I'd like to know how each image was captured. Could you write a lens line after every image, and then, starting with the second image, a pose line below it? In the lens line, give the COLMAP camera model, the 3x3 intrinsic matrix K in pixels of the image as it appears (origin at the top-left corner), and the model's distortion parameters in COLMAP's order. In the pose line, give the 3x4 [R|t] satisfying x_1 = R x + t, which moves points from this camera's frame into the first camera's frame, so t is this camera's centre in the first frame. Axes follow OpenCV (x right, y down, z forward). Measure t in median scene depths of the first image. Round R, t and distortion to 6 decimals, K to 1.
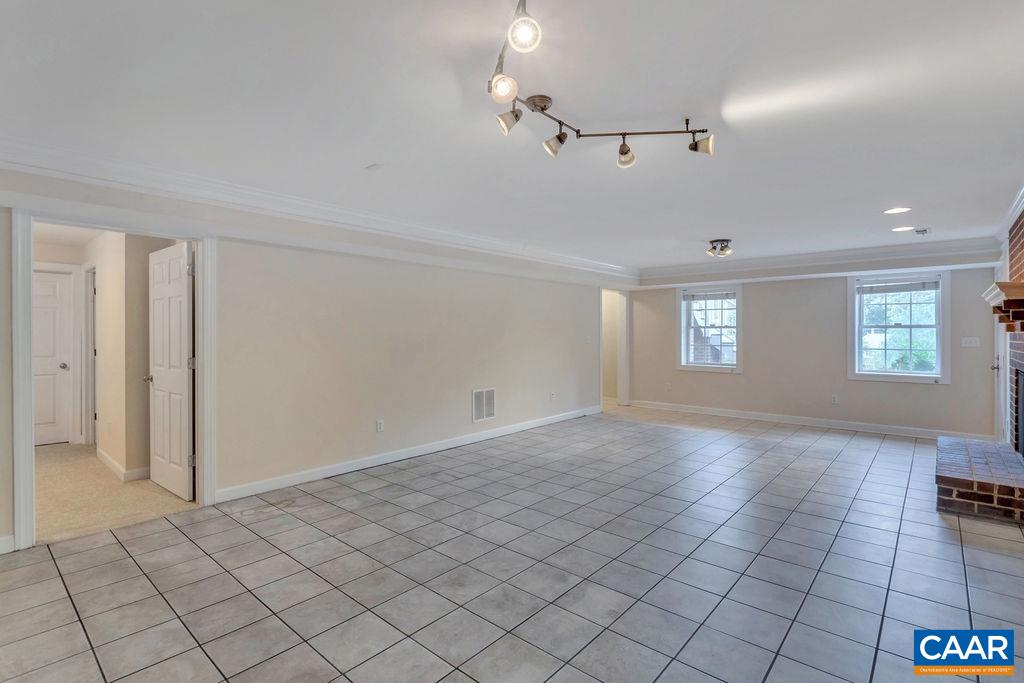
lens RADIAL K [[489.2, 0, 519.4], [0, 489.2, 333.6], [0, 0, 1]] dist [-0.008059, 0.000925]
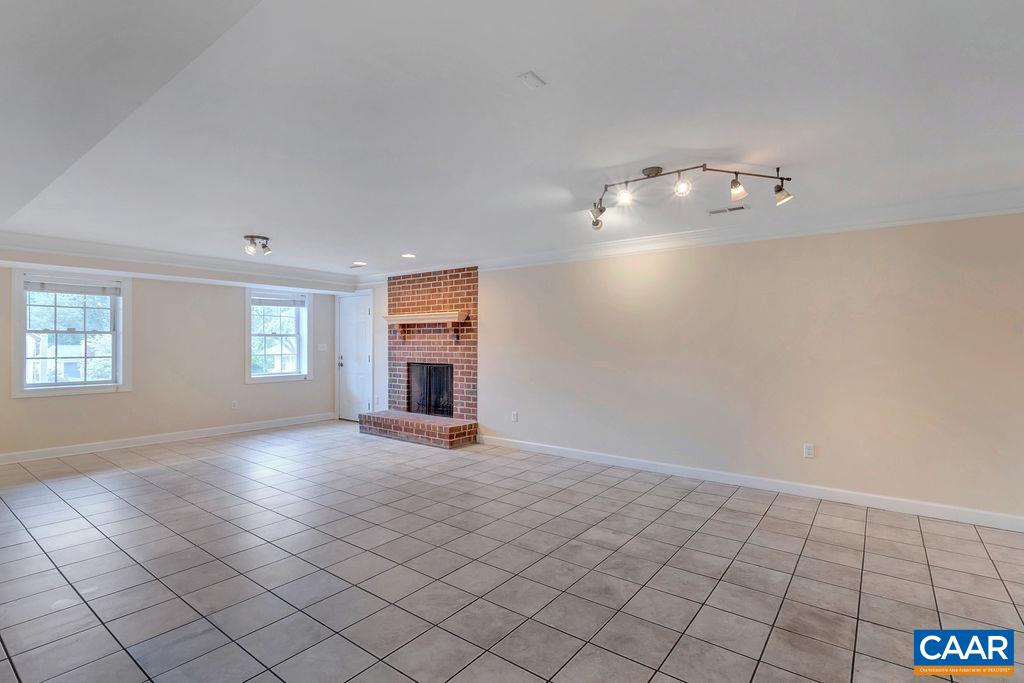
lens RADIAL K [[489.2, 0, 513.5], [0, 489.2, 342.8], [0, 0, 1]] dist [-0.008059, 0.000925]
pose [[-0.064723, -0.002494, 0.997900, -0.839954], [0.000325, 0.999997, 0.002520, 0.003555], [-0.997903, 0.000488, -0.064722, 0.953094]]
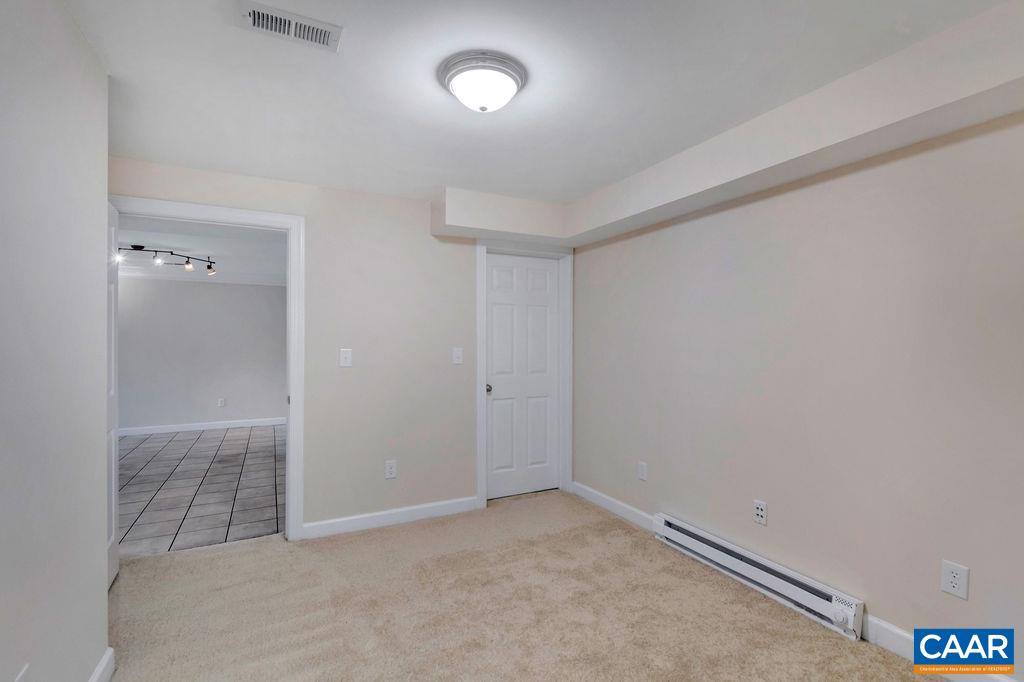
lens RADIAL K [[489.2, 0, 514.1], [0, 489.2, 340.8], [0, 0, 1]] dist [-0.008059, 0.000925]
pose [[-0.920876, 0.003727, 0.389838, -1.688842], [0.004530, 0.999989, 0.001139, 0.003570], [-0.389830, 0.002815, -0.920883, 1.606890]]
